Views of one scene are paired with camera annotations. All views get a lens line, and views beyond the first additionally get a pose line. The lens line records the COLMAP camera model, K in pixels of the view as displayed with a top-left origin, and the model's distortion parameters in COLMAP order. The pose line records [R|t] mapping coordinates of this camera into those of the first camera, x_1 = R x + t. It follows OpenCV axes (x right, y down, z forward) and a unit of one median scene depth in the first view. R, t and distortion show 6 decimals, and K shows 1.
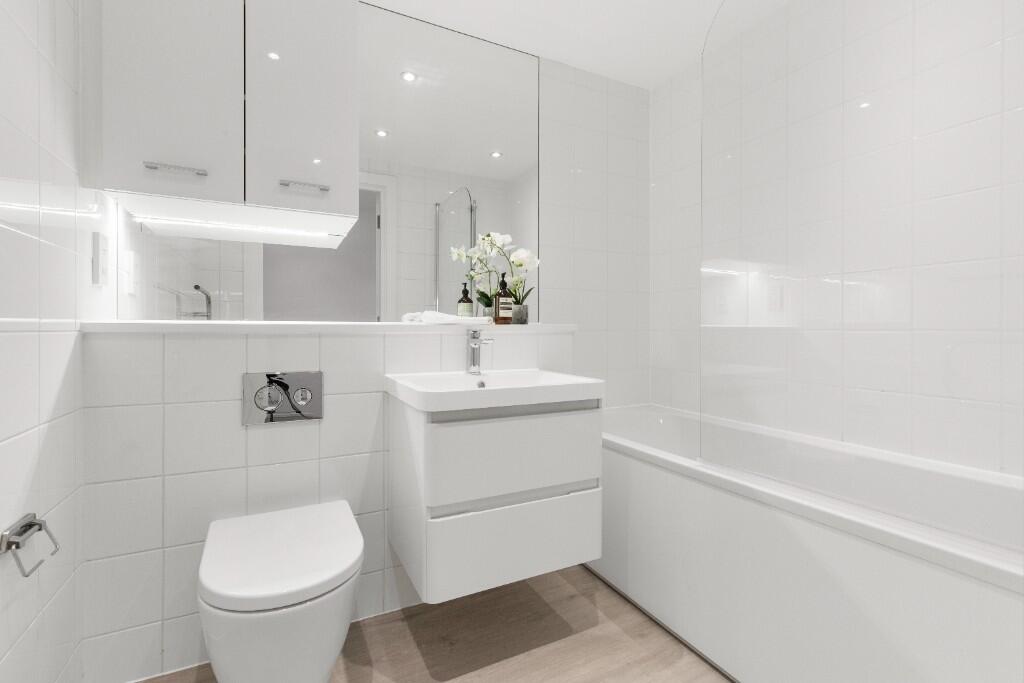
lens RADIAL K [[458.6, 0, 514.1], [0, 458.6, 336.0], [0, 0, 1]] dist [-0.002970, -0.000049]
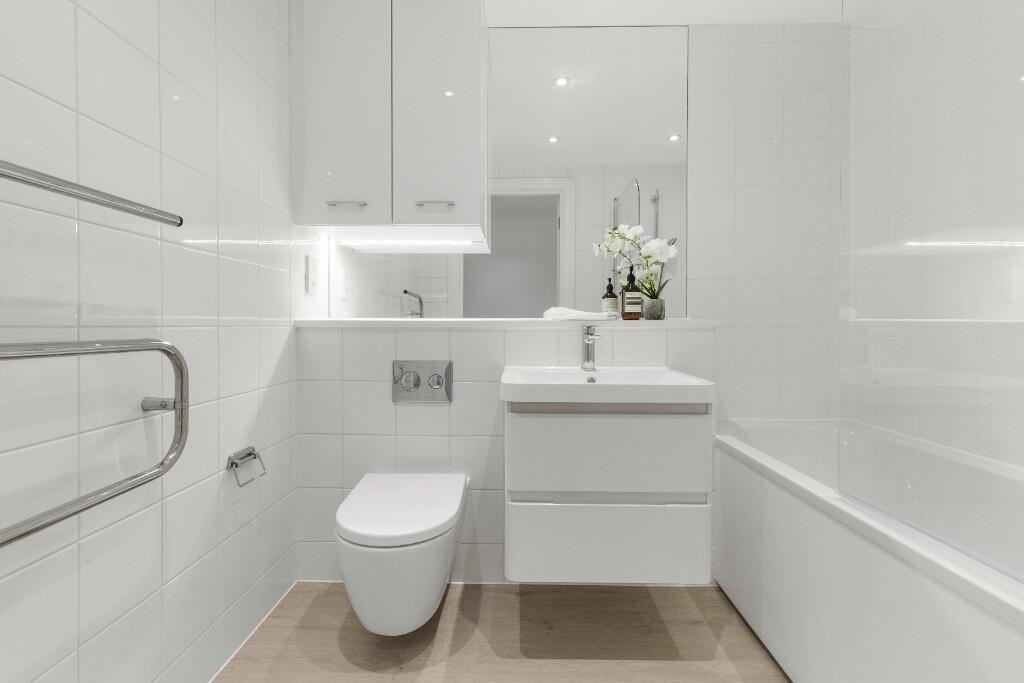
lens RADIAL K [[458.6, 0, 514.0], [0, 458.6, 335.5], [0, 0, 1]] dist [-0.002970, -0.000049]
pose [[0.882067, 0.010299, -0.471012, 0.255365], [-0.006939, 0.999937, 0.008869, 0.000960], [0.471074, -0.004555, 0.882082, 0.046316]]
